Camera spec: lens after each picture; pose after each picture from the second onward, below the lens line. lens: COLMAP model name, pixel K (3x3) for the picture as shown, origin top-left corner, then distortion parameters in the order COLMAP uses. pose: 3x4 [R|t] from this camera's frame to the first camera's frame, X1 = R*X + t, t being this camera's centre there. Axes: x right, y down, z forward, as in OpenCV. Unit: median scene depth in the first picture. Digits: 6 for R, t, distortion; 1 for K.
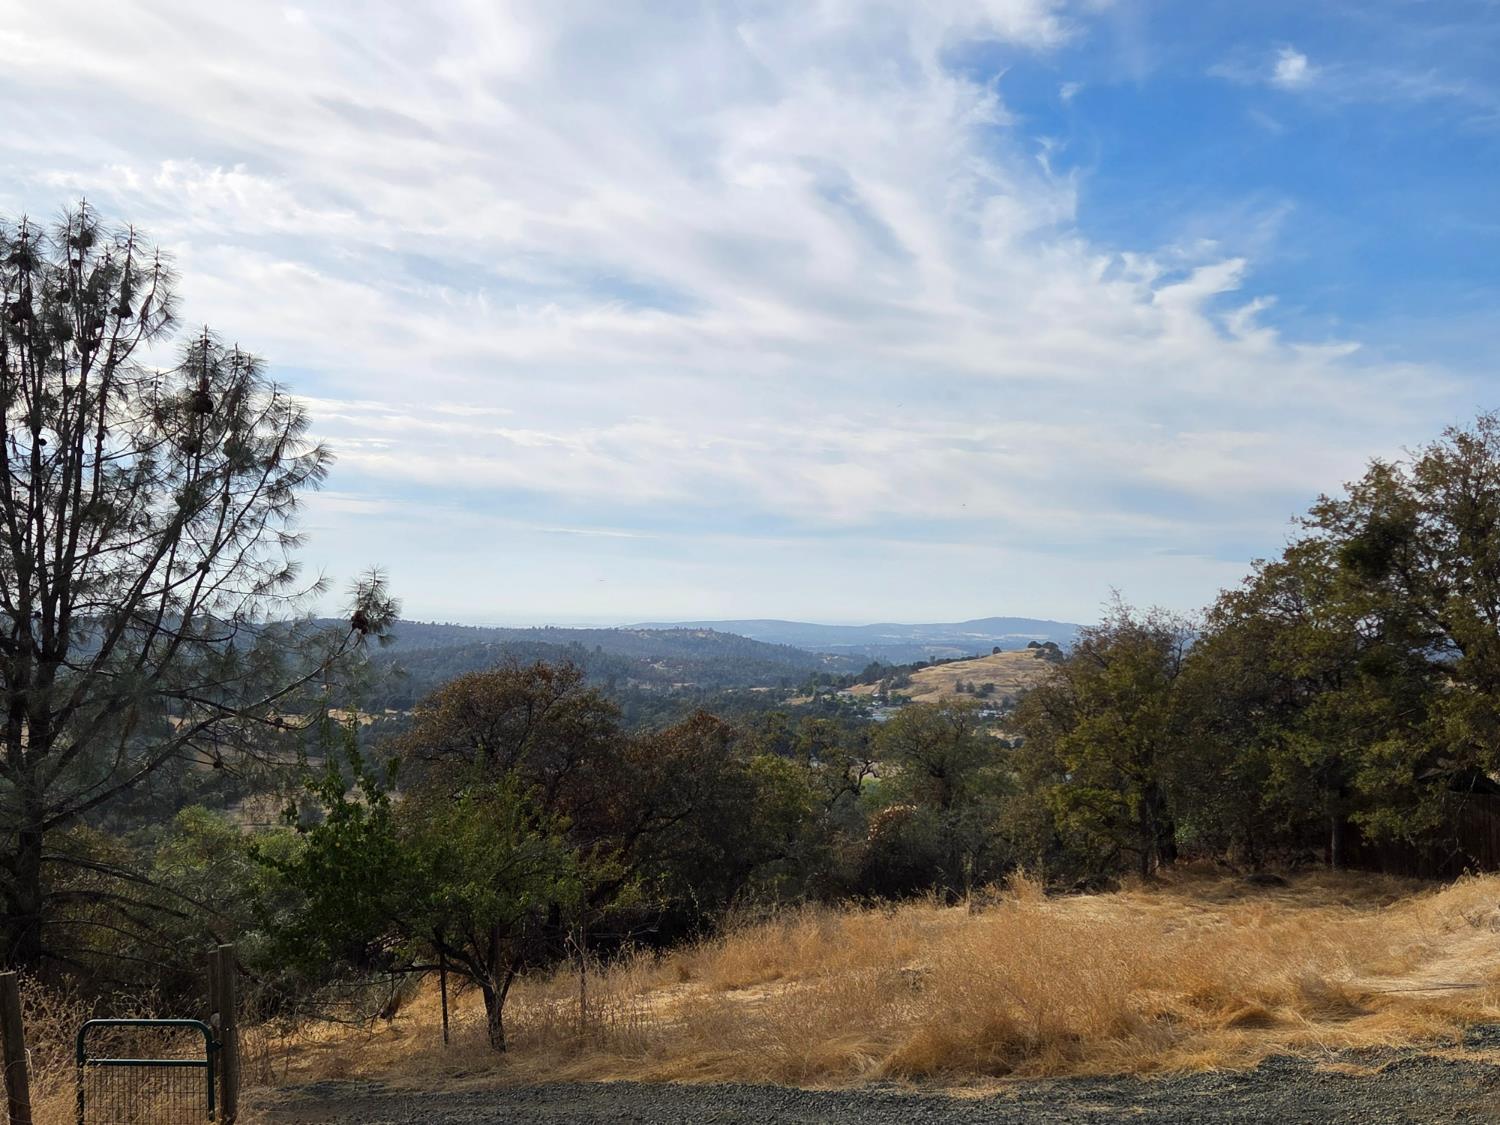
lens RADIAL K [[1496.4, 0, 752.7], [0, 1496.4, 550.2], [0, 0, 1]] dist [0.054452, 0.000000]
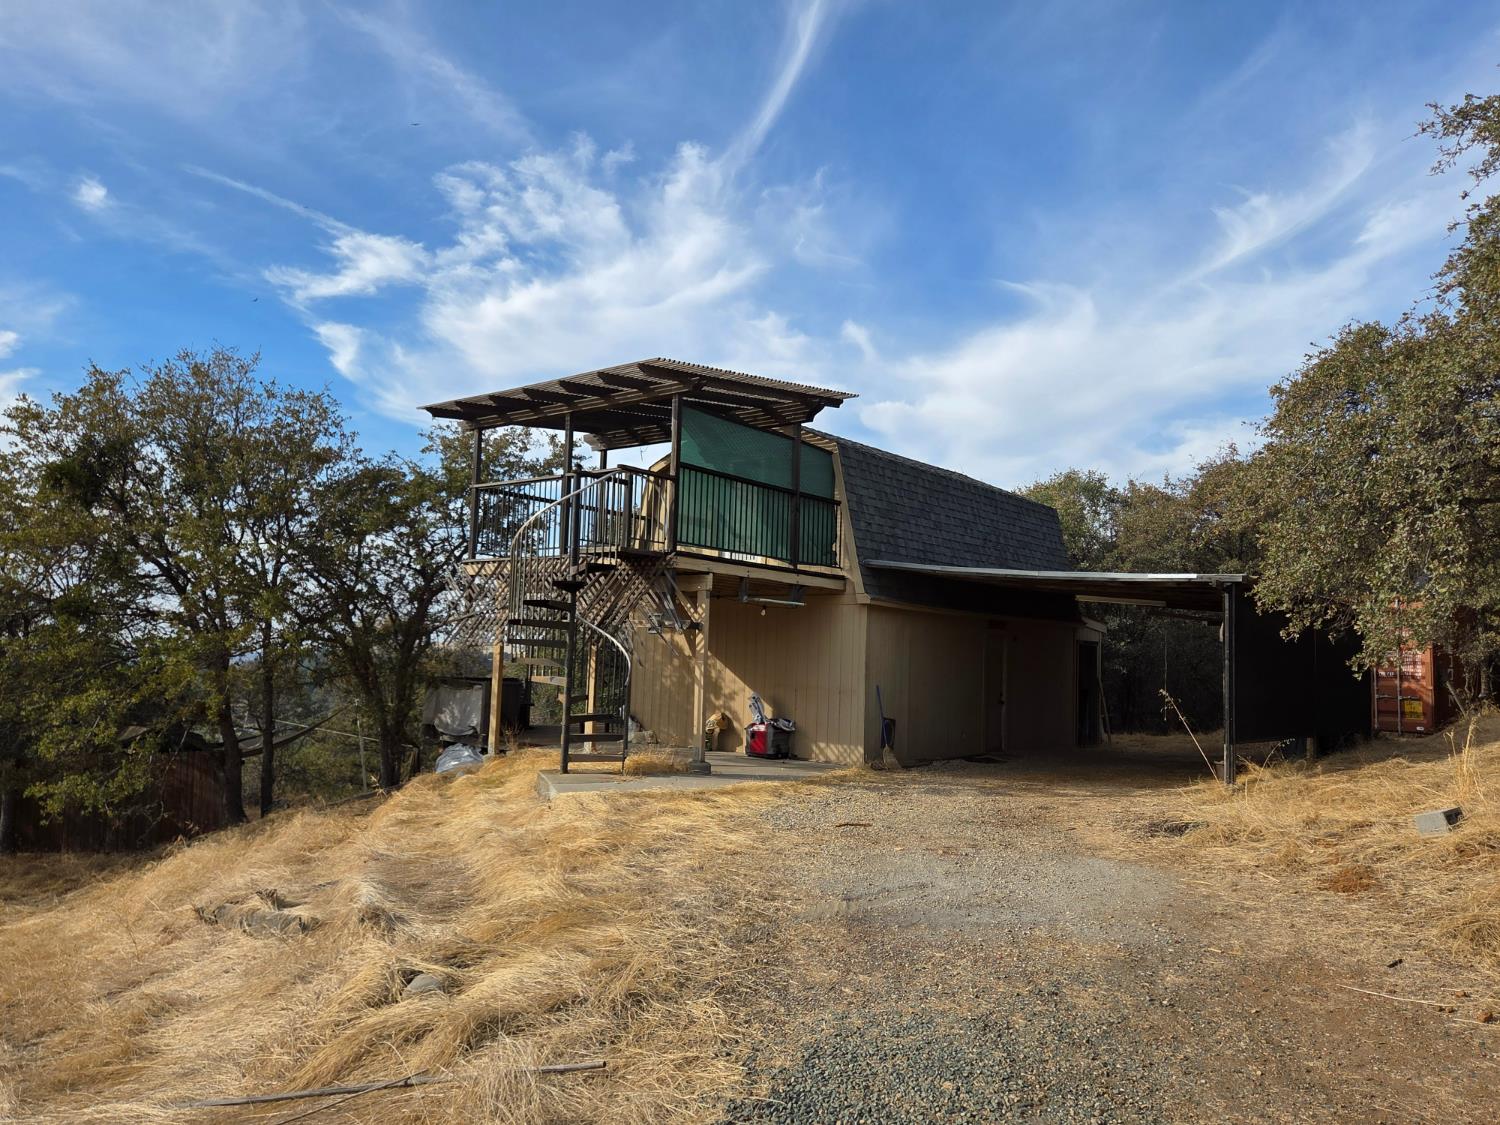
lens RADIAL K [[1067.6, 0, 752.4], [0, 1067.6, 573.9], [0, 0, 1]] dist [0.001755, -0.006139]
pose [[0.566978, 0.070010, 0.820752, 0.142793], [-0.055264, 0.997370, -0.046899, 0.068045], [-0.821877, -0.018767, 0.569356, 0.368710]]
